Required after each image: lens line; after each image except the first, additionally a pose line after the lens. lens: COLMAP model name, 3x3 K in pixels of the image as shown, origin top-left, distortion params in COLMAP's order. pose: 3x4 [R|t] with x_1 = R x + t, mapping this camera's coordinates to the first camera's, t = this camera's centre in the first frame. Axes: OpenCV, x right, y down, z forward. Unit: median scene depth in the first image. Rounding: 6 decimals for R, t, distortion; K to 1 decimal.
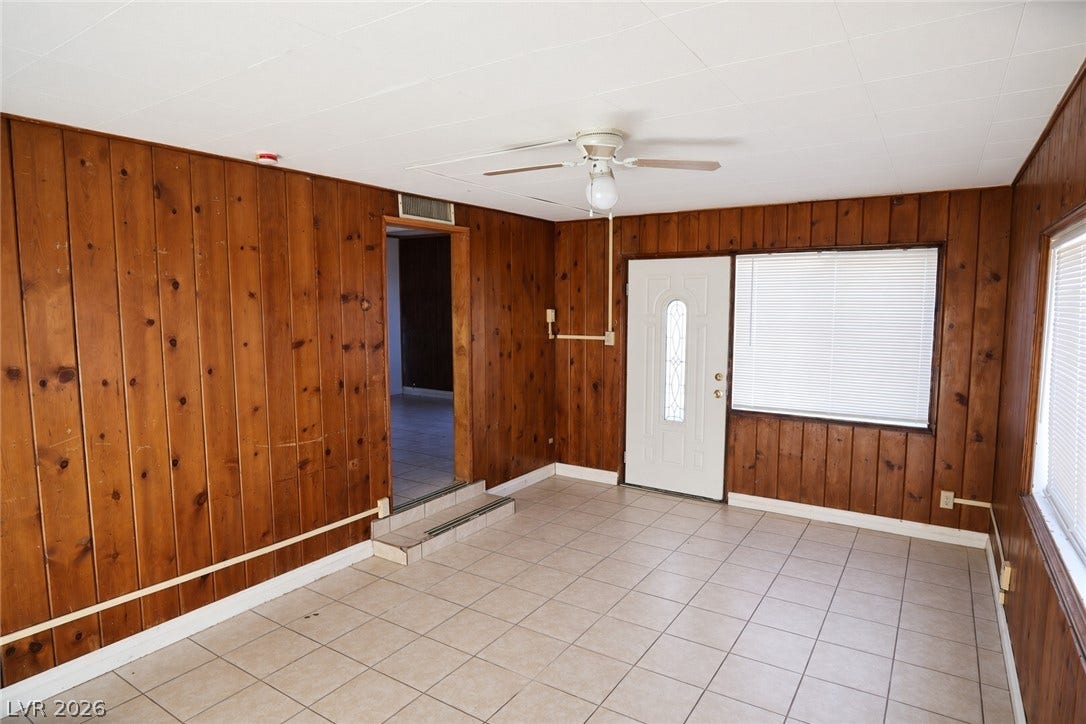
lens RADIAL K [[611.4, 0, 545.5], [0, 611.4, 367.3], [0, 0, 1]] dist [-0.029507, 0.003778]
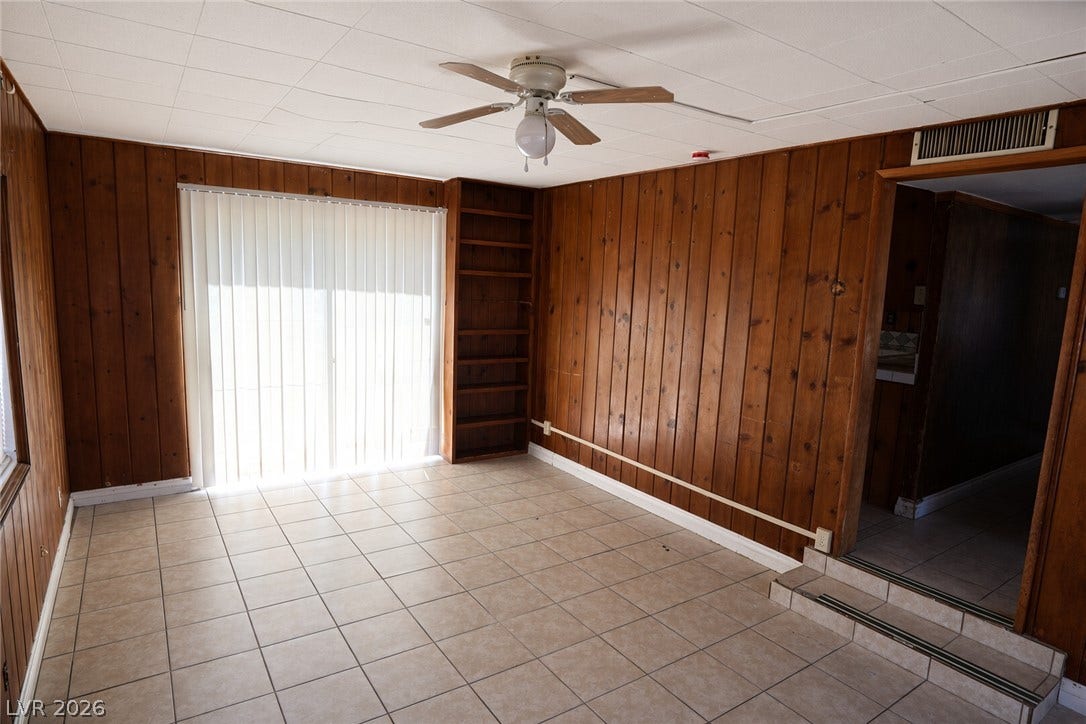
lens RADIAL K [[611.4, 0, 544.4], [0, 611.4, 358.8], [0, 0, 1]] dist [-0.029507, 0.003778]
pose [[-0.387061, 0.109457, -0.915534, 0.613148], [-0.132544, 0.976012, 0.172723, -0.097773], [0.912478, 0.188202, -0.363268, 0.951901]]
